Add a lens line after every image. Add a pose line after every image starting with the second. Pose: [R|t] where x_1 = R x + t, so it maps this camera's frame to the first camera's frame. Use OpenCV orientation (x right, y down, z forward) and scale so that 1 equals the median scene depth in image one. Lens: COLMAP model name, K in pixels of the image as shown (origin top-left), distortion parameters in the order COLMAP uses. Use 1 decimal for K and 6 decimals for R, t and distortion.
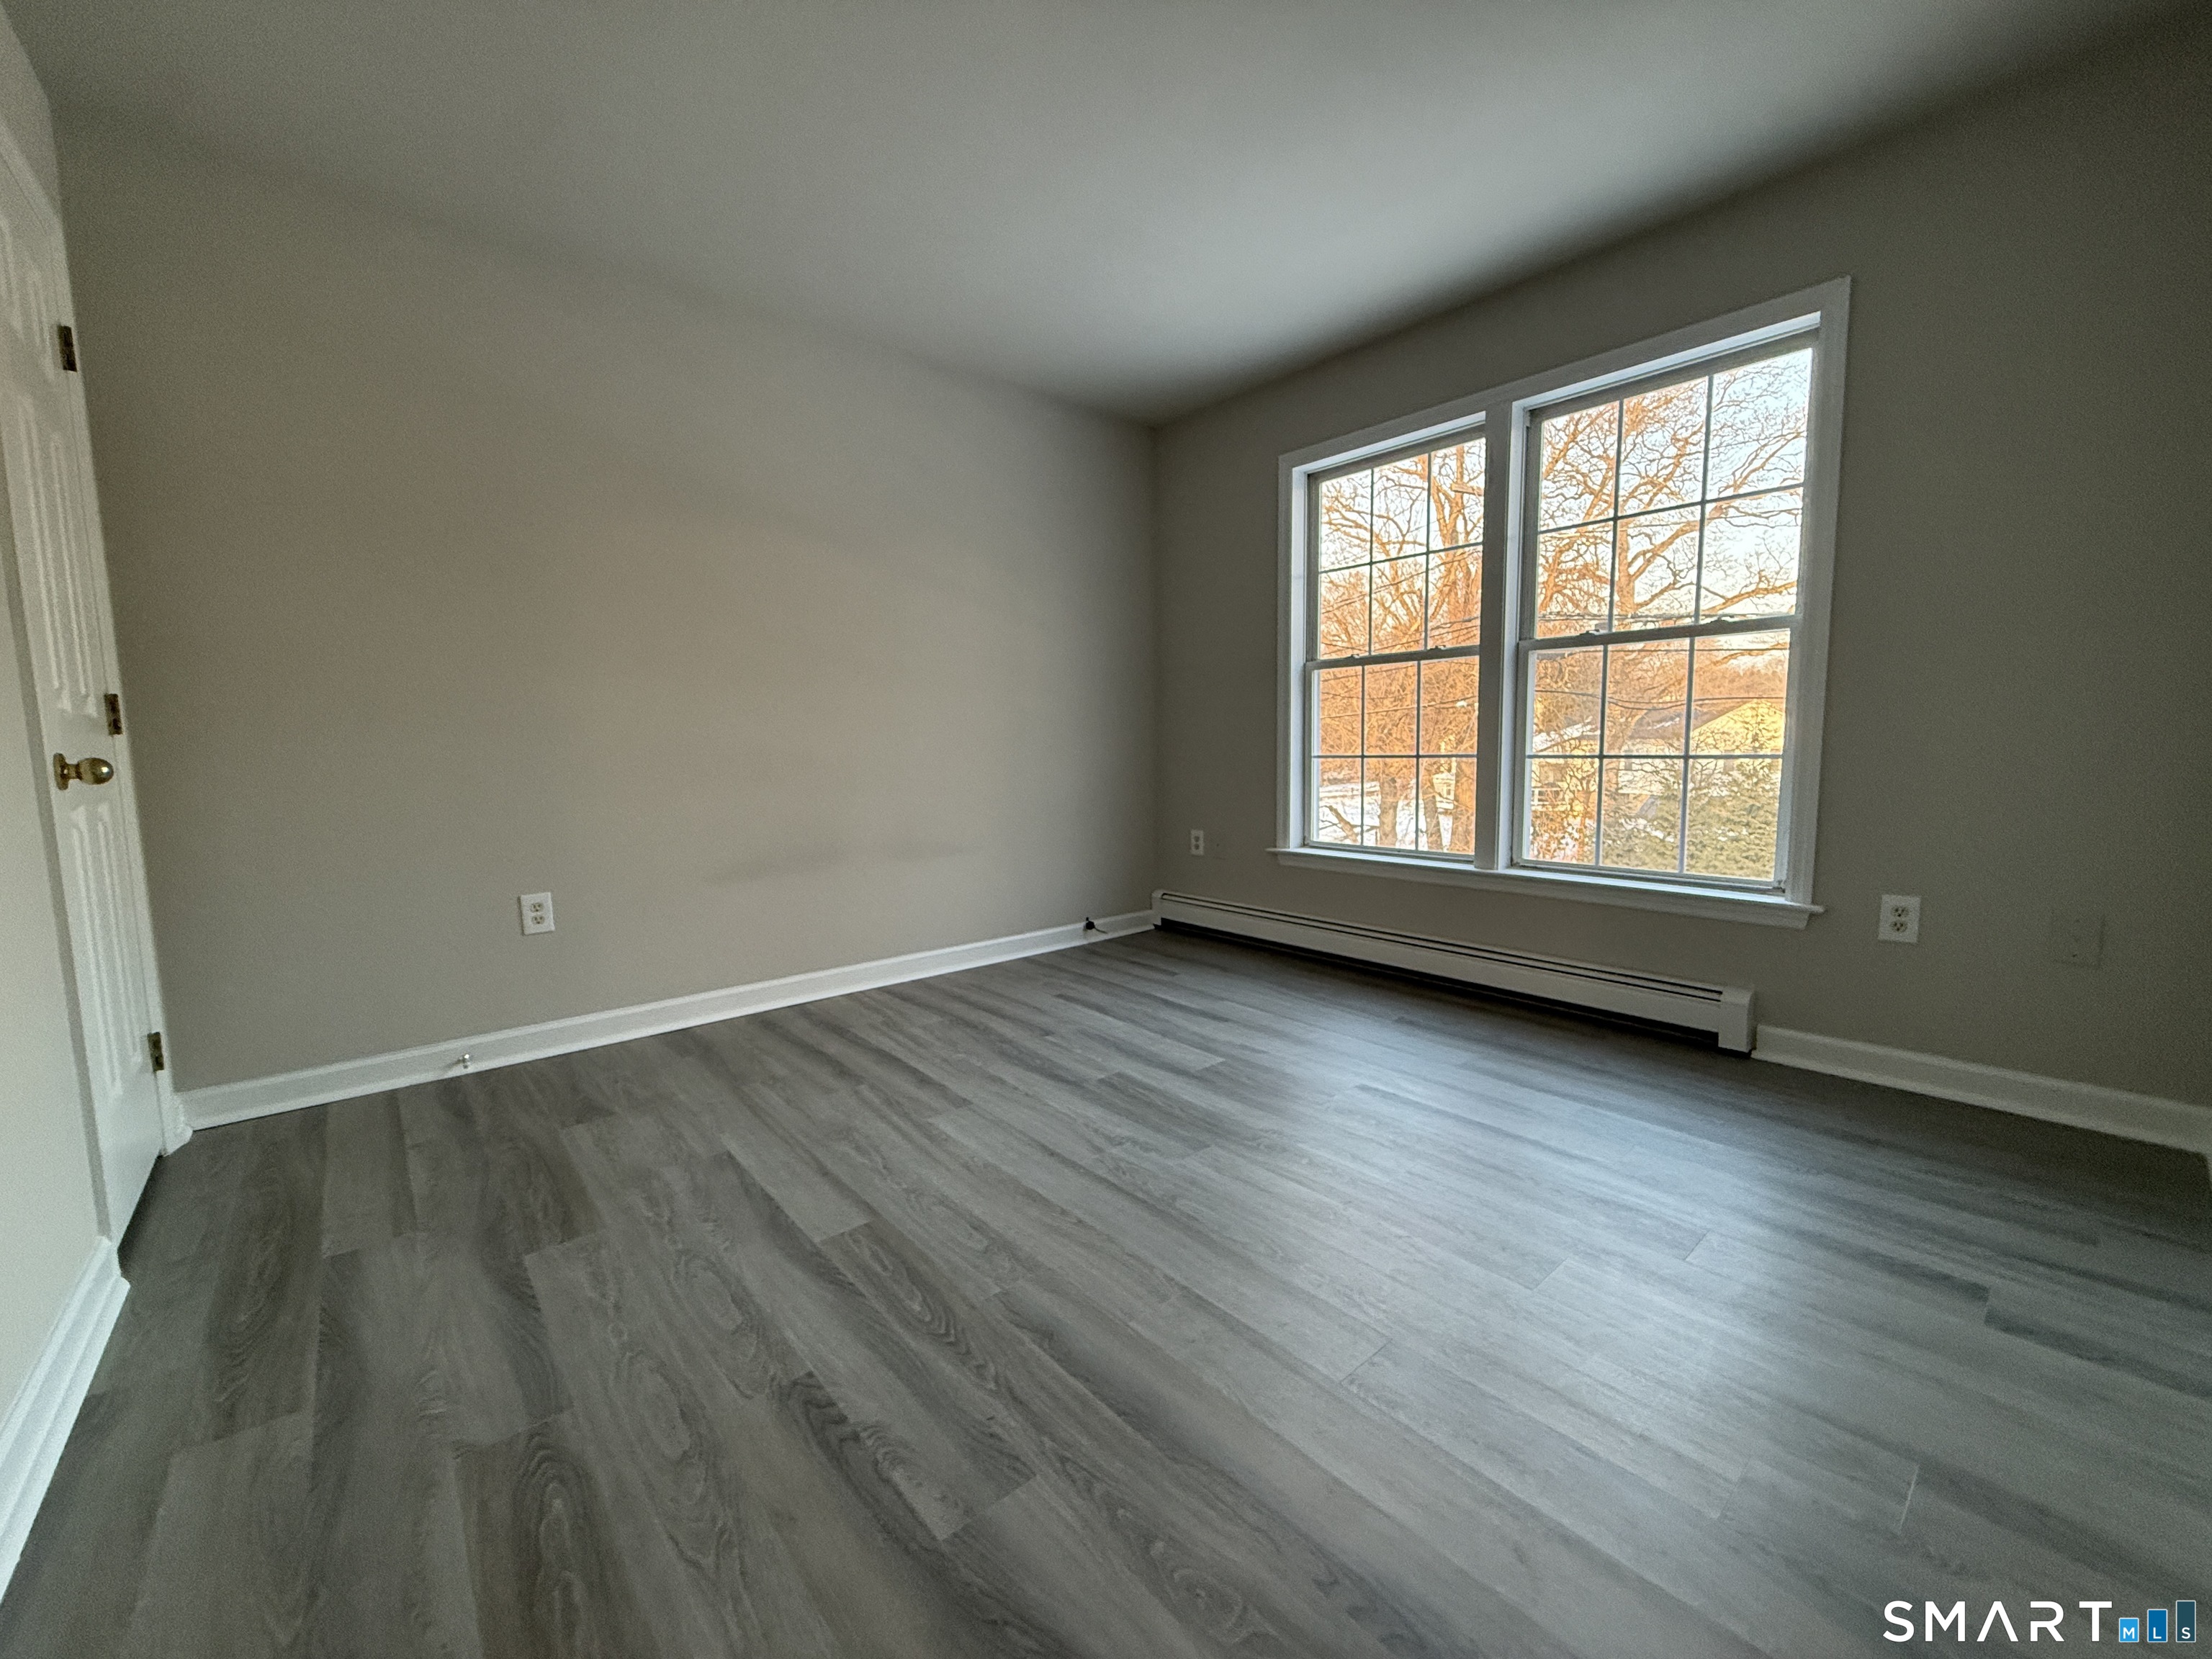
lens RADIAL K [[893.5, 0, 1107.3], [0, 893.5, 832.1], [0, 0, 1]] dist [-0.003134, -0.000106]
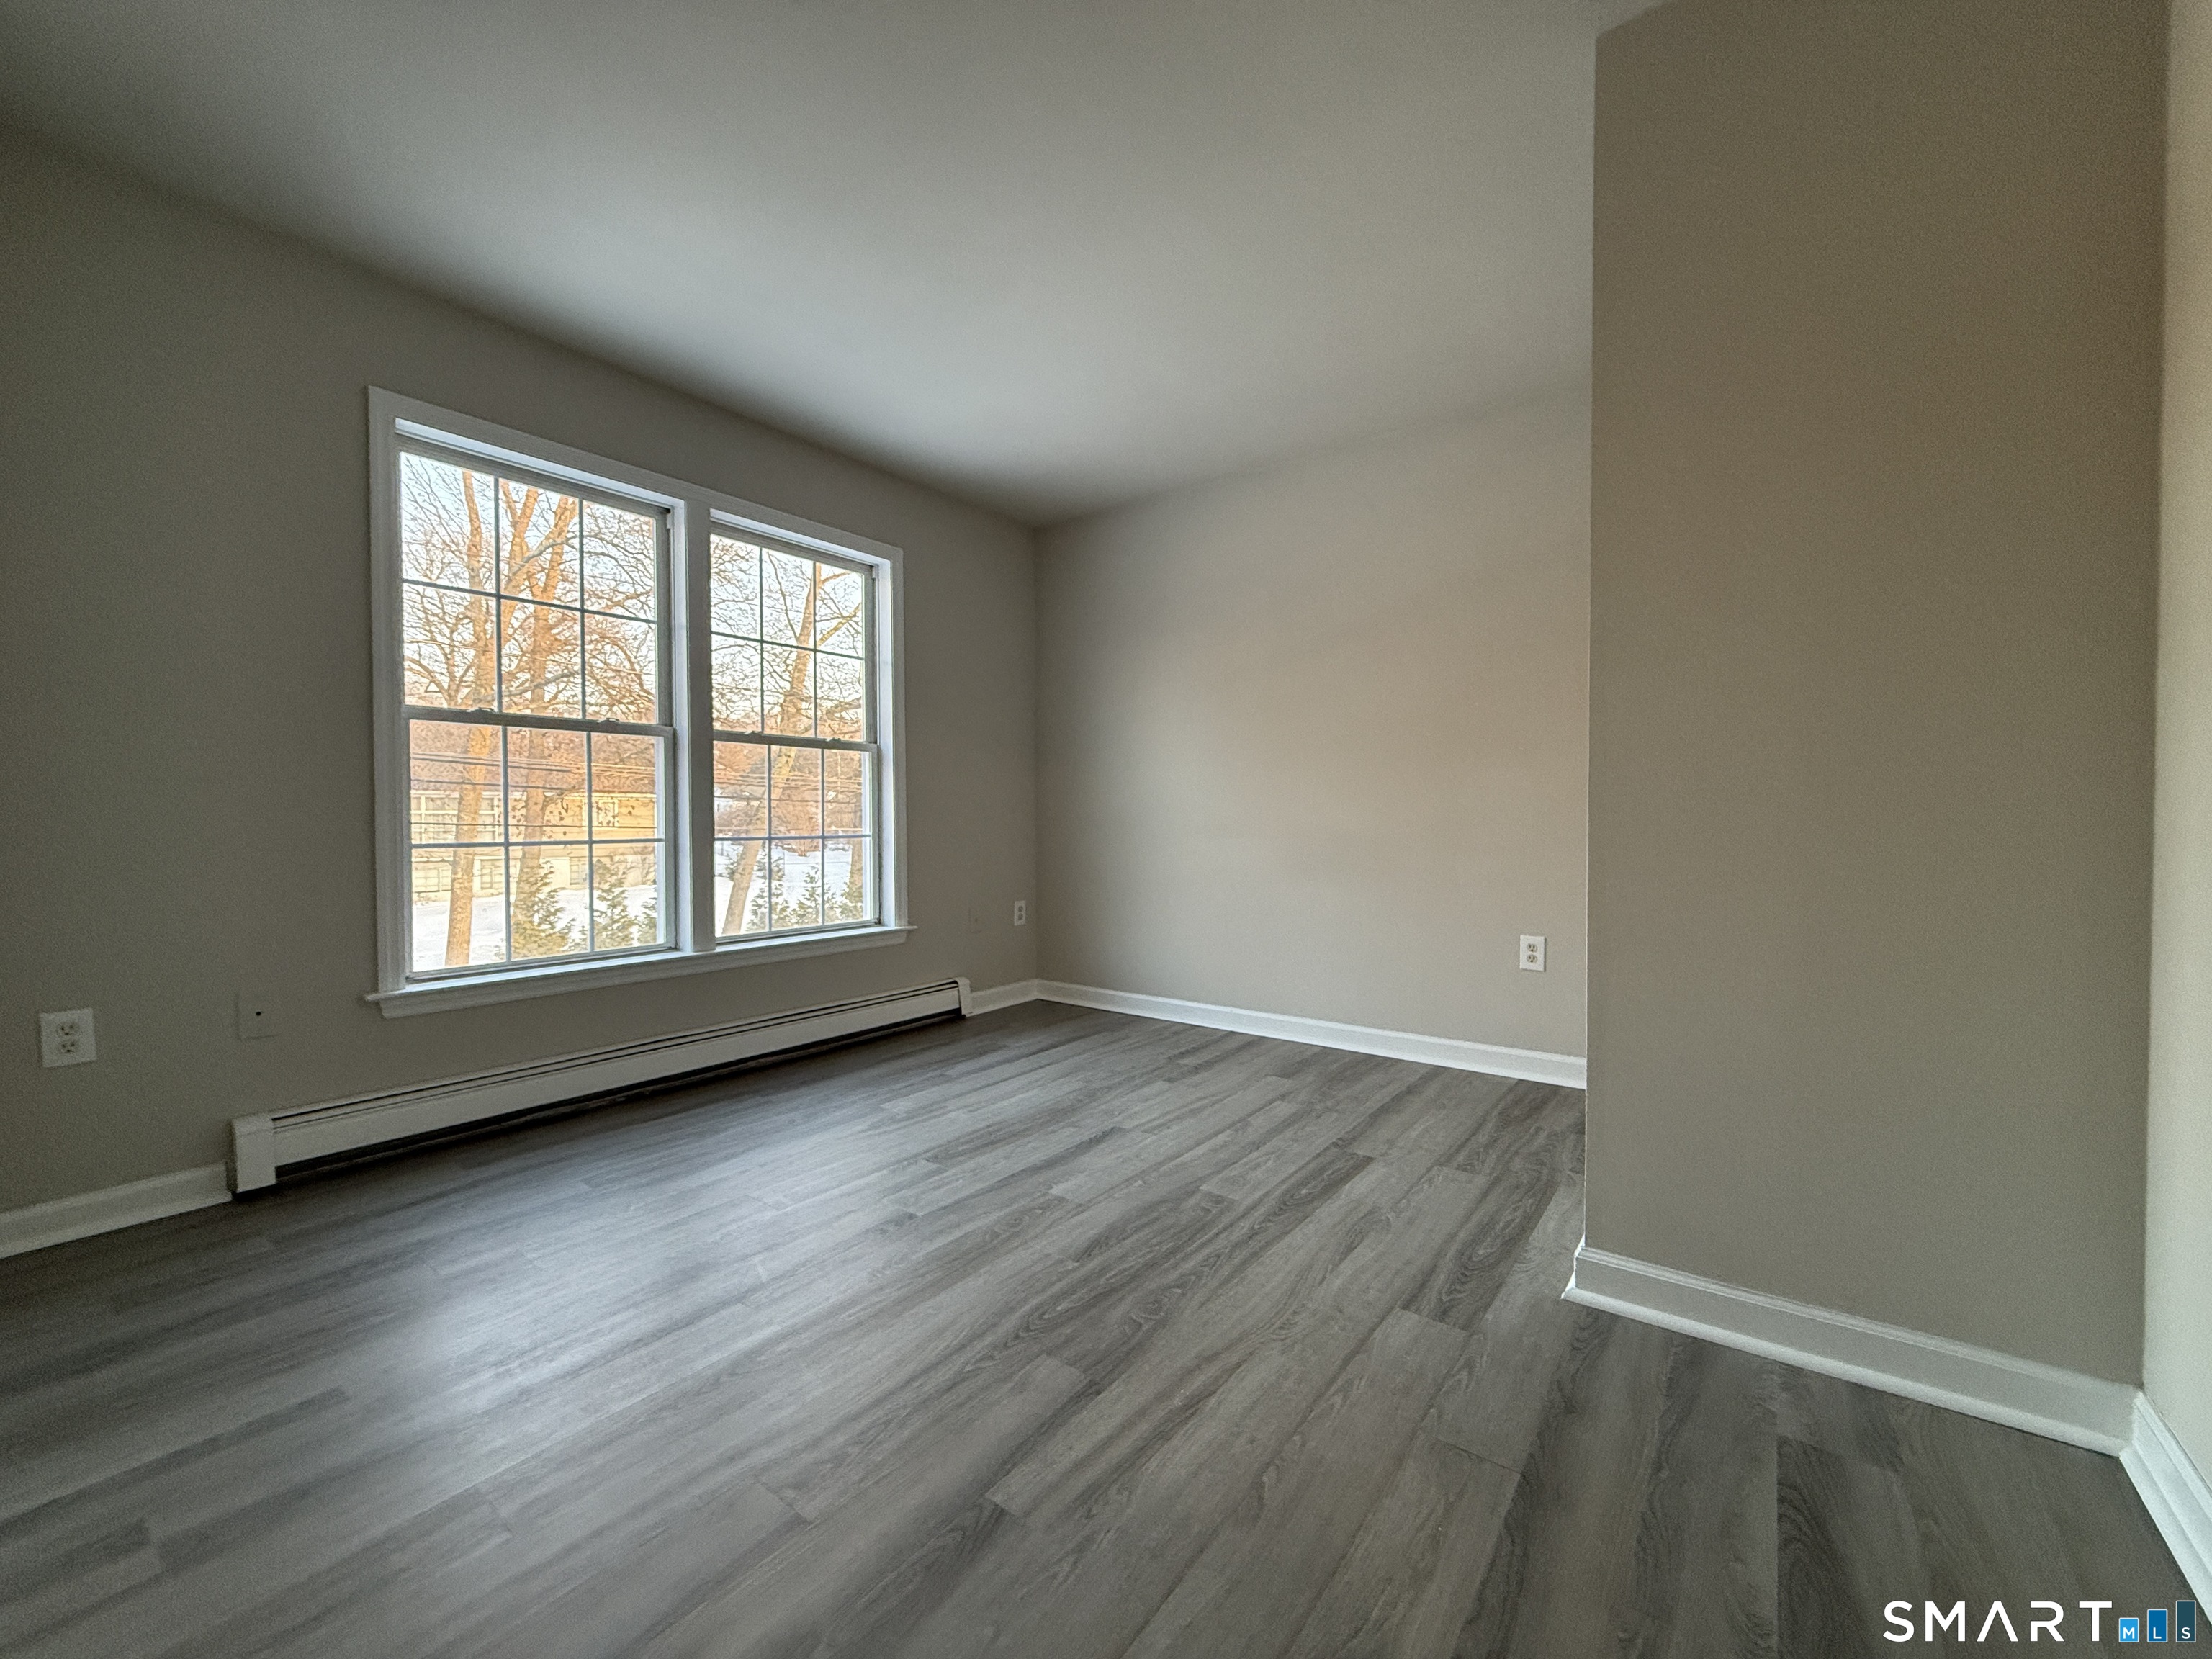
lens RADIAL K [[893.5, 0, 1120.3], [0, 893.5, 837.5], [0, 0, 1]] dist [-0.003134, -0.000106]
pose [[-0.244895, -0.008991, 0.969508, -0.614155], [0.103459, 0.994005, 0.035351, -0.066834], [-0.964014, 0.108962, -0.242497, 0.719720]]
